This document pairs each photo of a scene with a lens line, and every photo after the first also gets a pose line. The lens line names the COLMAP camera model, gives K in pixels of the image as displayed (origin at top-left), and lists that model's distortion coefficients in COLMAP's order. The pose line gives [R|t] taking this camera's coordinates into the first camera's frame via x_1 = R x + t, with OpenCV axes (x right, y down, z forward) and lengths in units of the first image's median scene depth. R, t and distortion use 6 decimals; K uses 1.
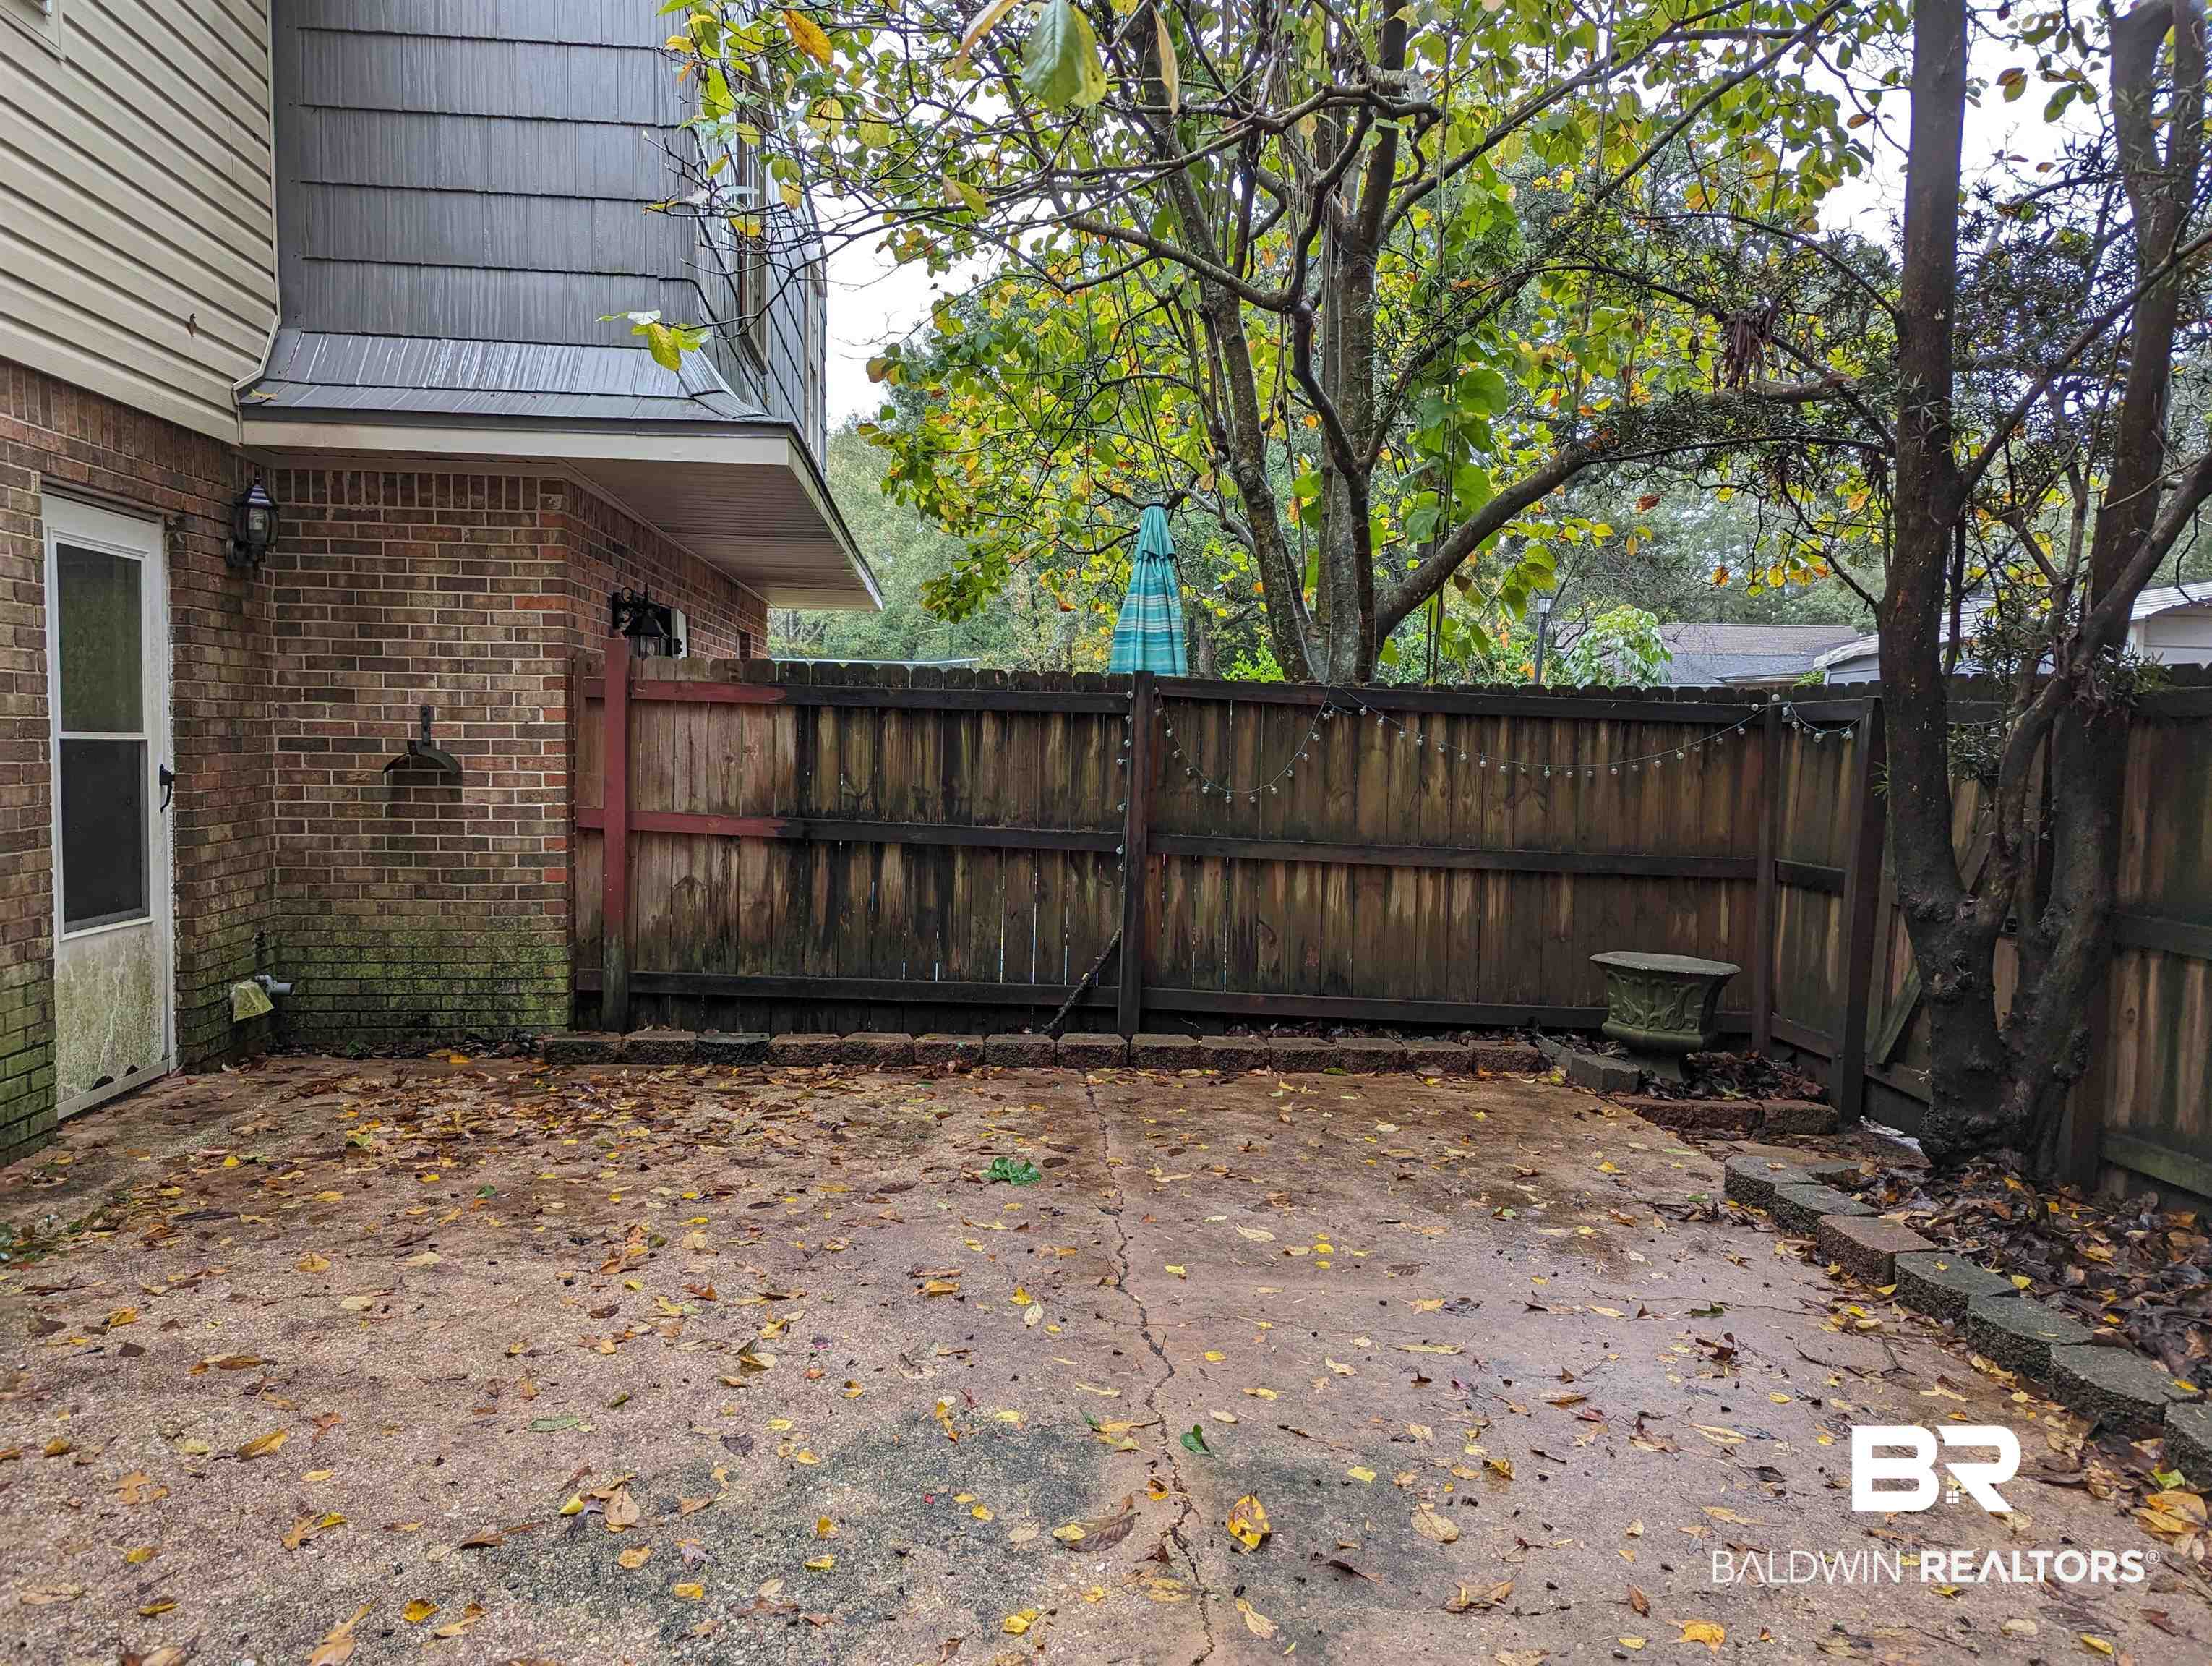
lens RADIAL K [[1544.0, 0, 1097.2], [0, 1544.0, 842.8], [0, 0, 1]] dist [0.032354, -0.032972]
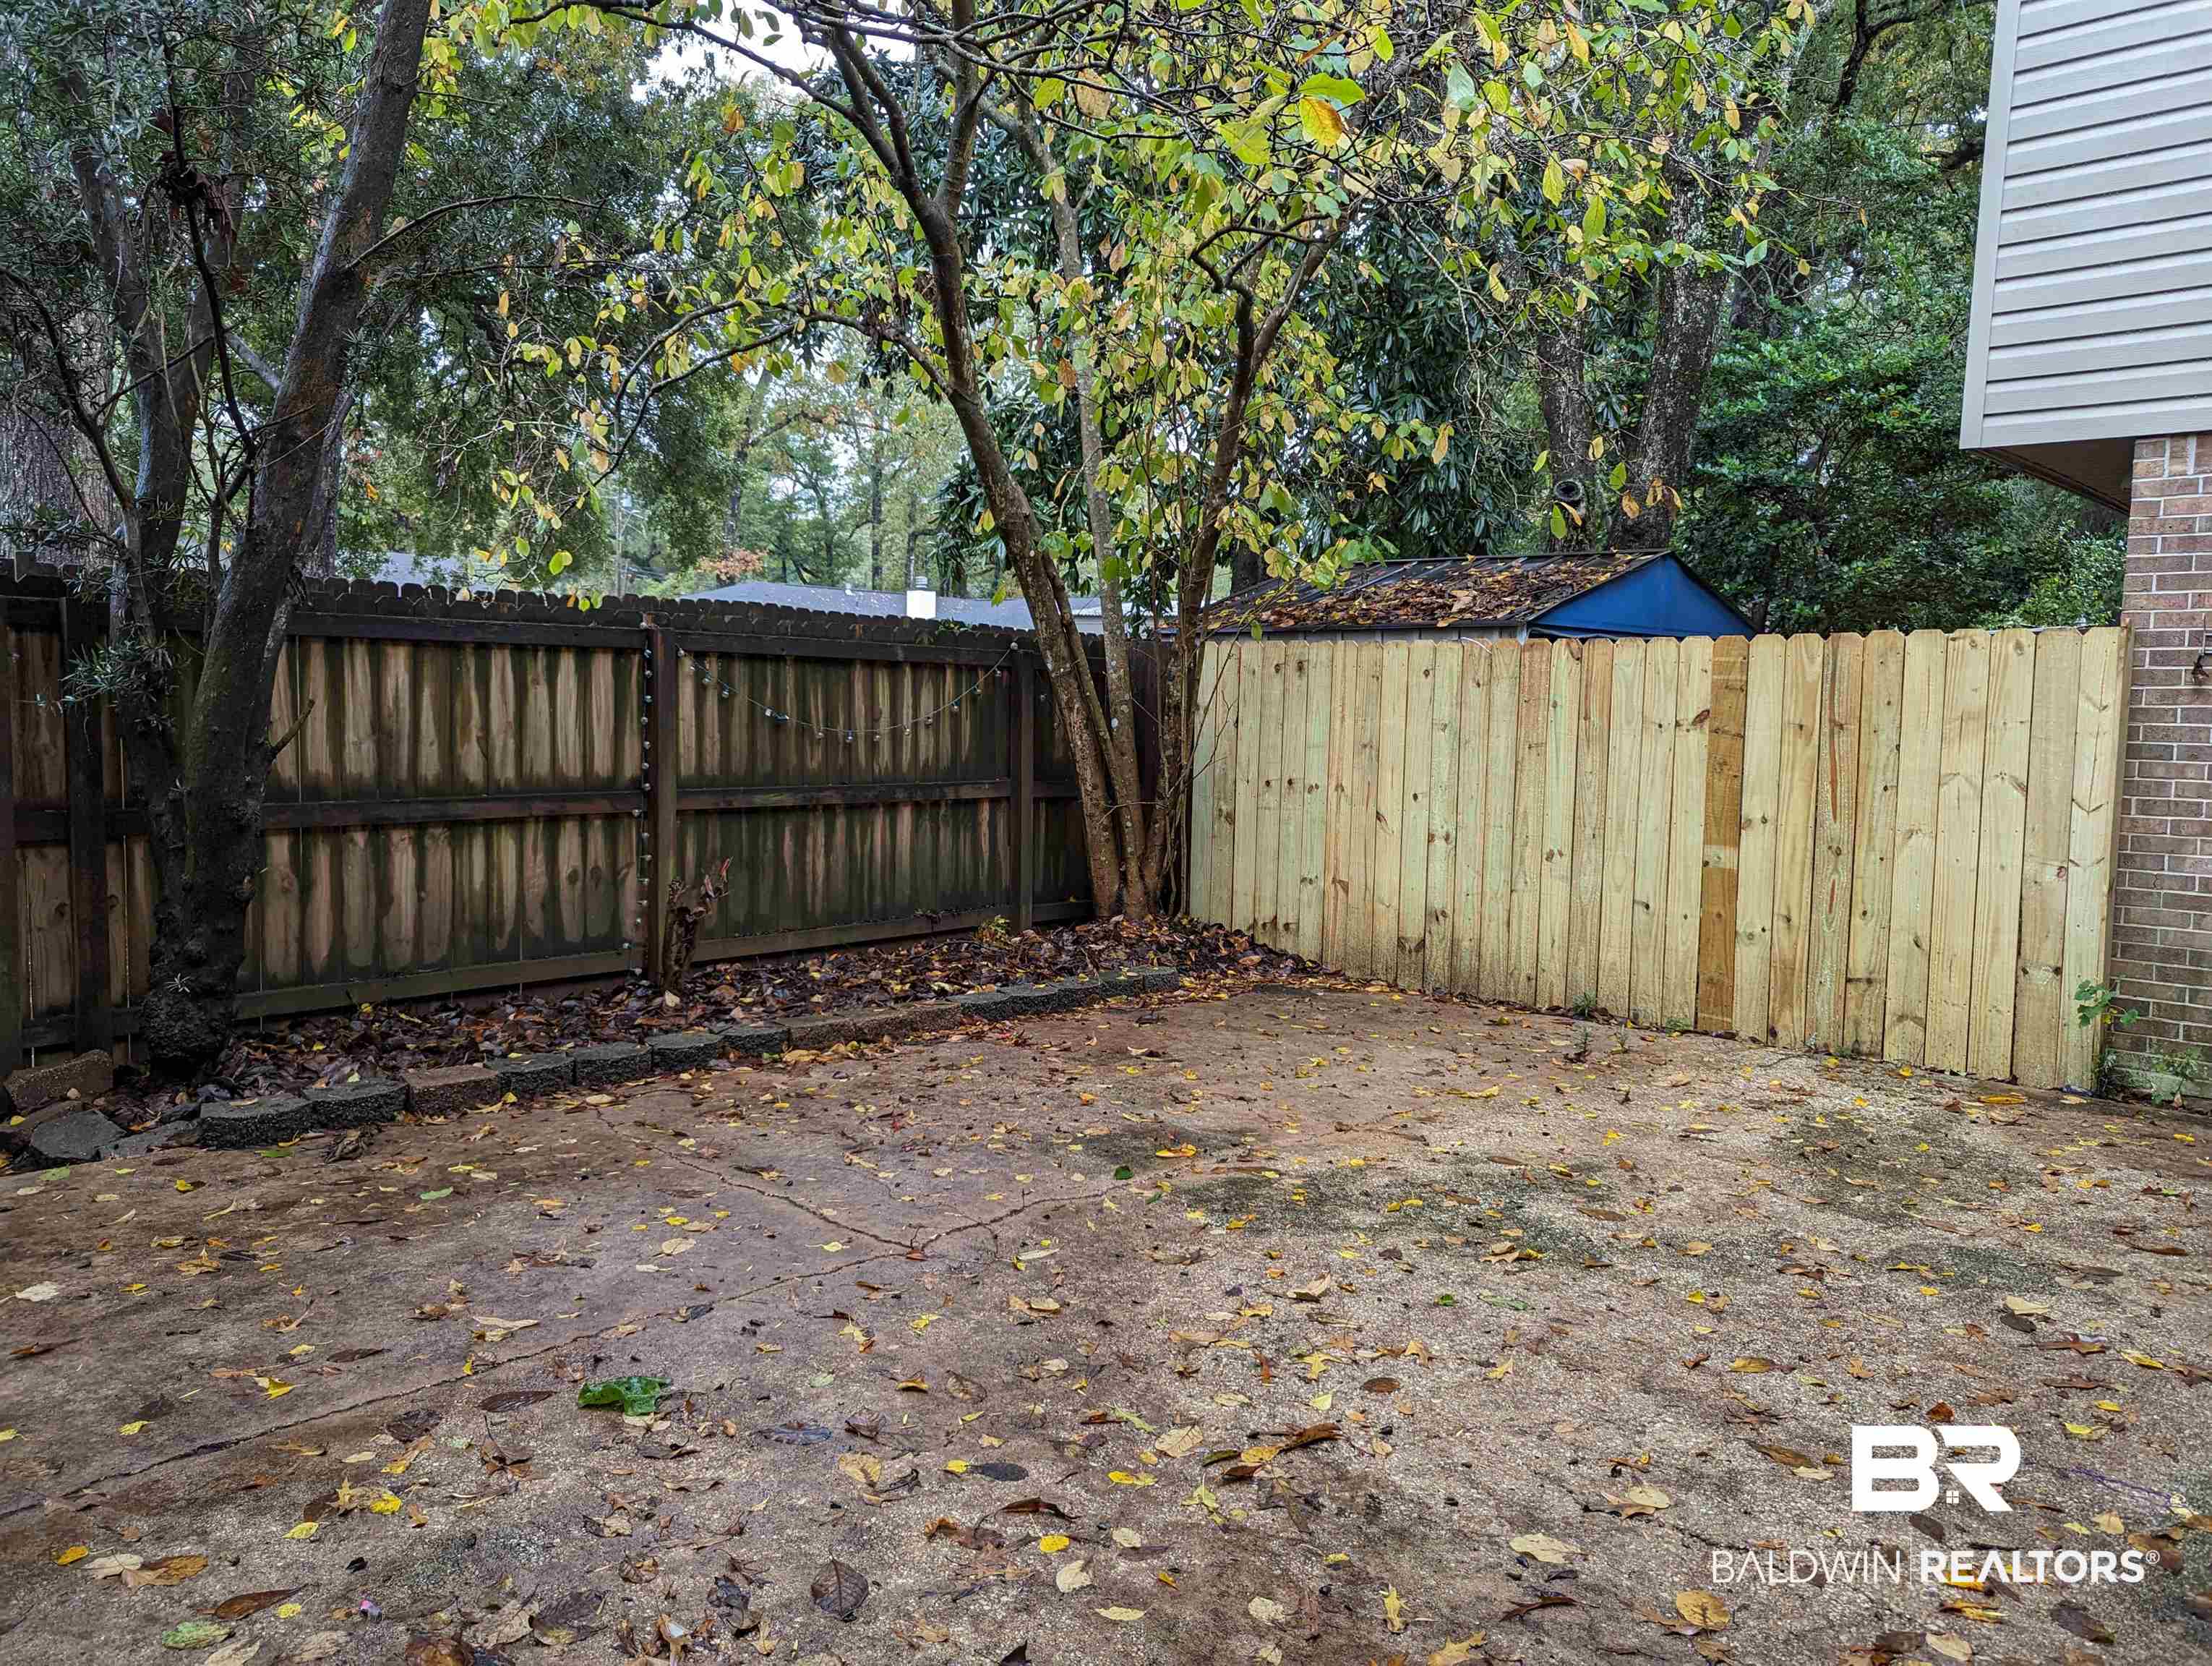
lens RADIAL K [[1565.4, 0, 1078.4], [0, 1565.4, 839.2], [0, 0, 1]] dist [0.057997, -0.047898]
pose [[-0.657348, -0.114823, 0.744788, -0.677294], [0.013432, 0.986382, 0.163924, -0.116499], [-0.753468, 0.117759, -0.646853, 1.361595]]
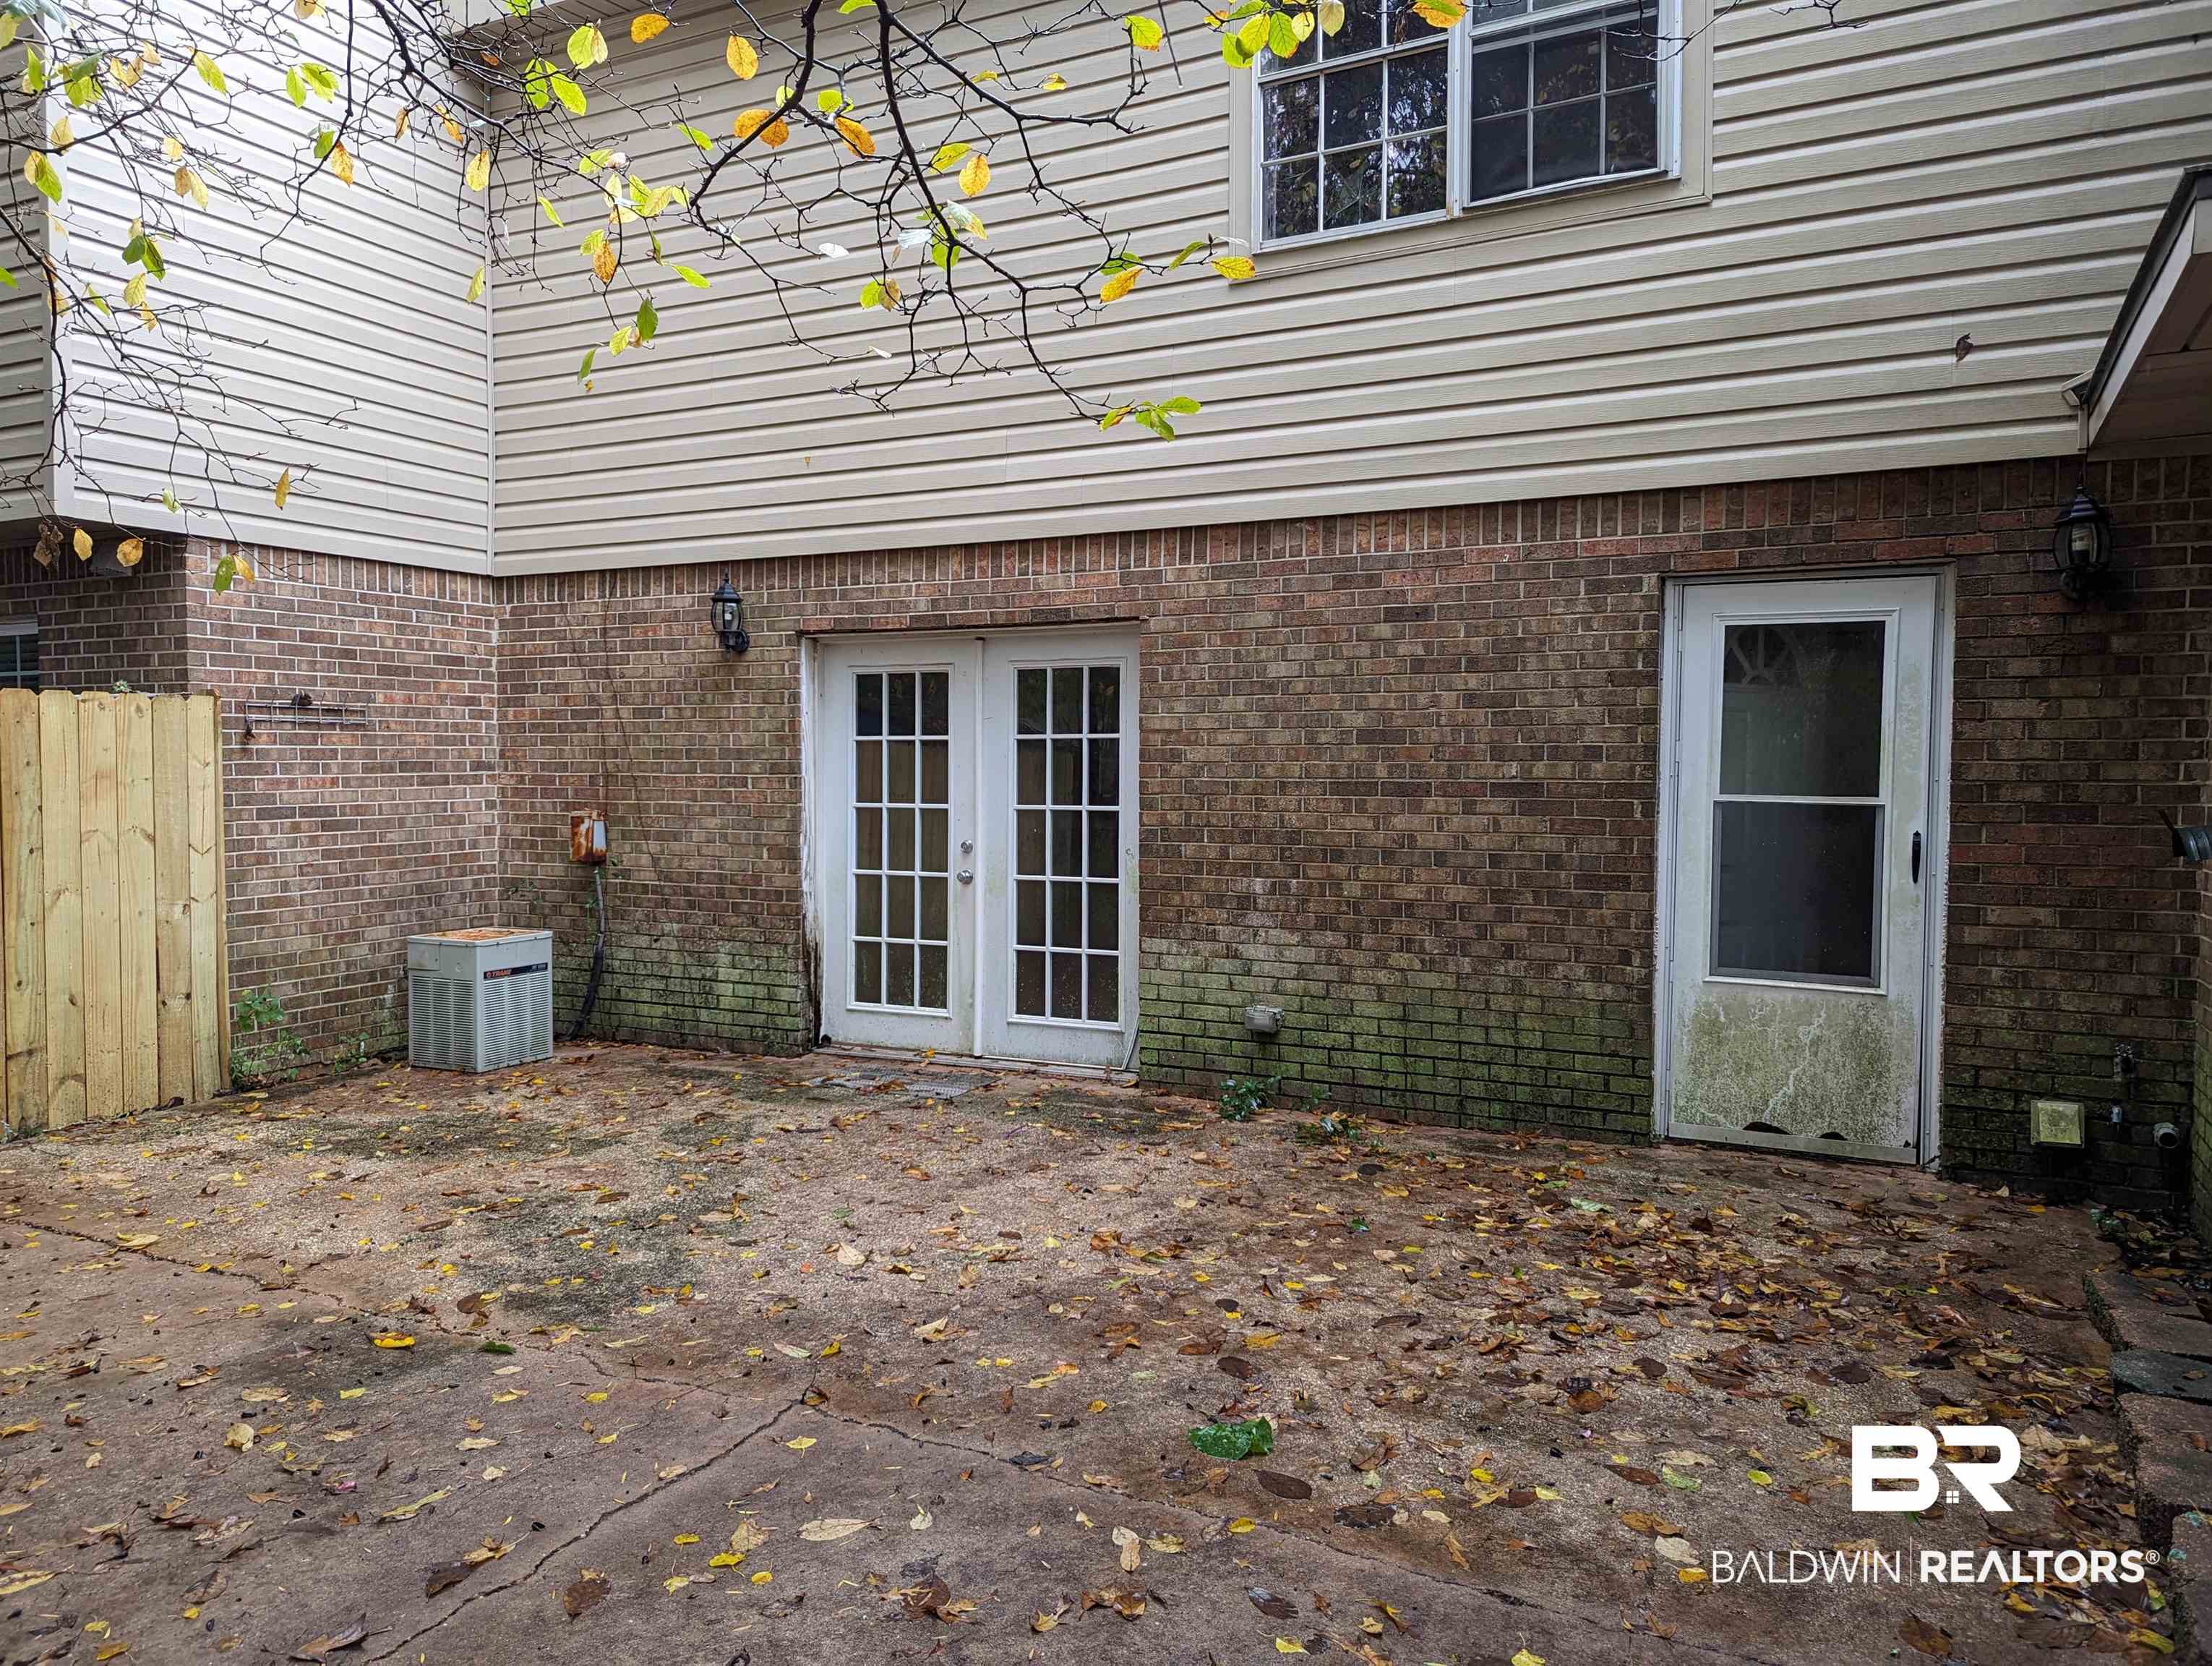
lens RADIAL K [[1565.4, 0, 1078.4], [0, 1565.4, 839.2], [0, 0, 1]] dist [0.057997, -0.047898]
pose [[-0.538746, 0.012982, -0.842368, 0.596402], [-0.075055, 0.995166, 0.063339, -0.085116], [0.839118, 0.097348, -0.535167, 1.397358]]
